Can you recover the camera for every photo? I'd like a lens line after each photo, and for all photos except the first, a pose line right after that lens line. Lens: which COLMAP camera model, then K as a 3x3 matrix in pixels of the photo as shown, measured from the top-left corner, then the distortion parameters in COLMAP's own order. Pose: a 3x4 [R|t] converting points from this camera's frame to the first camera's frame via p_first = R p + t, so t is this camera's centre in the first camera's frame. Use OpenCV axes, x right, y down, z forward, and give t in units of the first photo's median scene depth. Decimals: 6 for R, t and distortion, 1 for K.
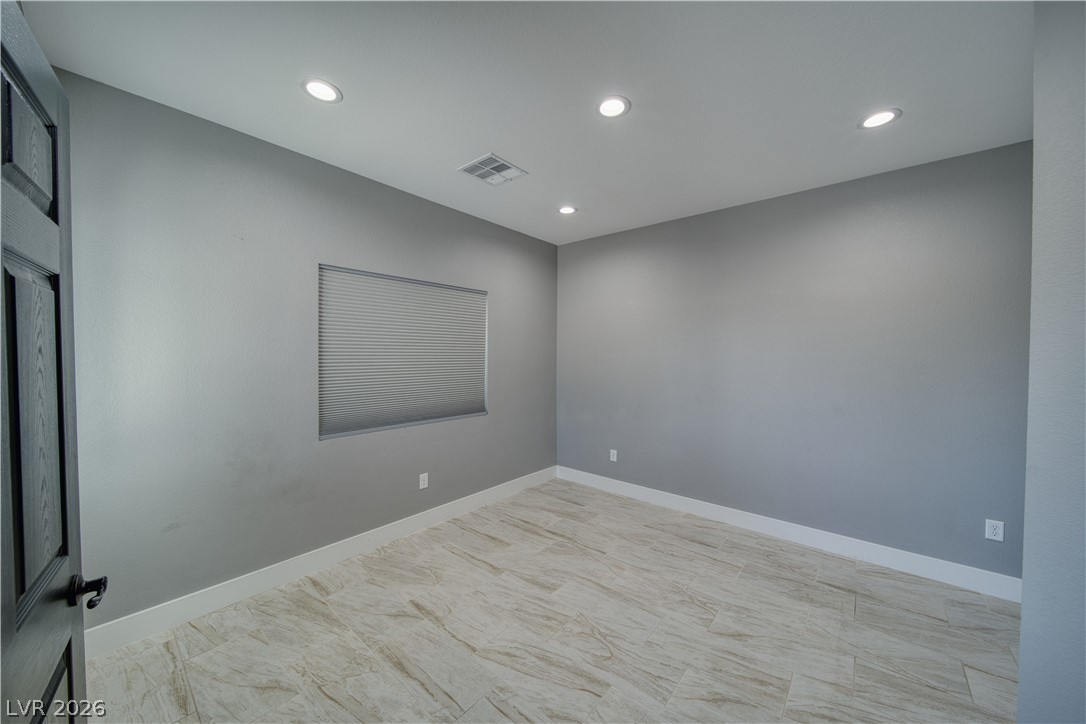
lens RADIAL K [[378.8, 0, 543.0], [0, 378.8, 362.0], [0, 0, 1]] dist [-0.000264, -0.000012]
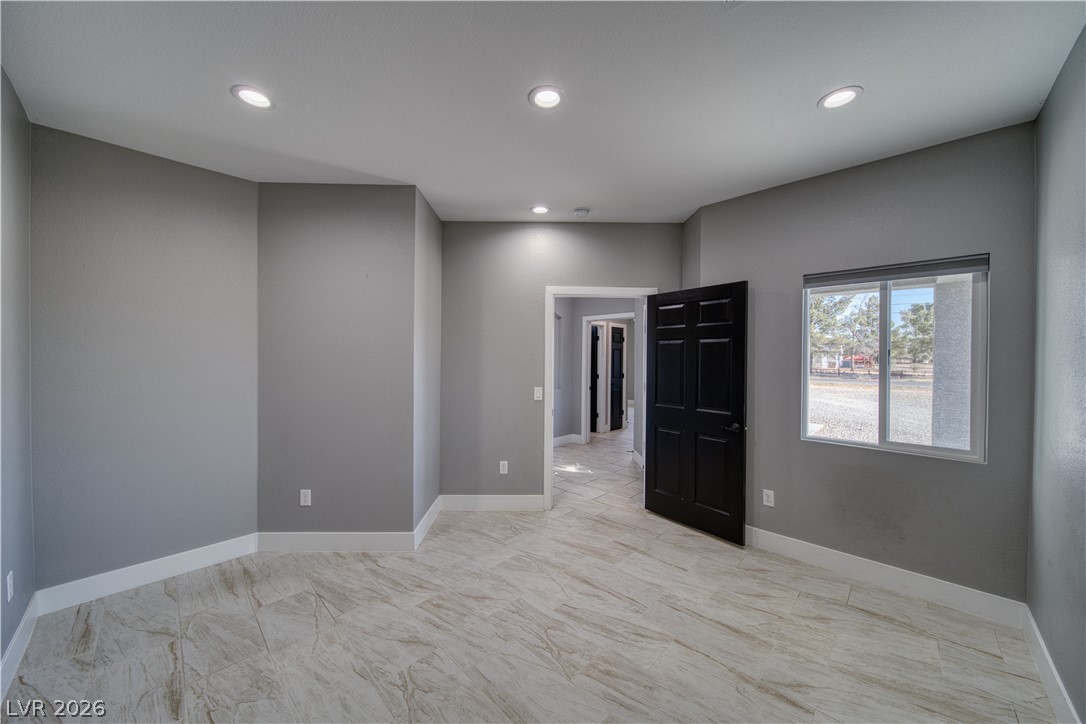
lens RADIAL K [[378.8, 0, 543.0], [0, 378.8, 362.0], [0, 0, 1]] dist [-0.000264, -0.000012]
pose [[-0.997652, -0.013214, 0.067201, 0.122093], [-0.010591, 0.999174, 0.039245, -0.044060], [-0.067664, 0.038441, -0.996967, 1.979679]]
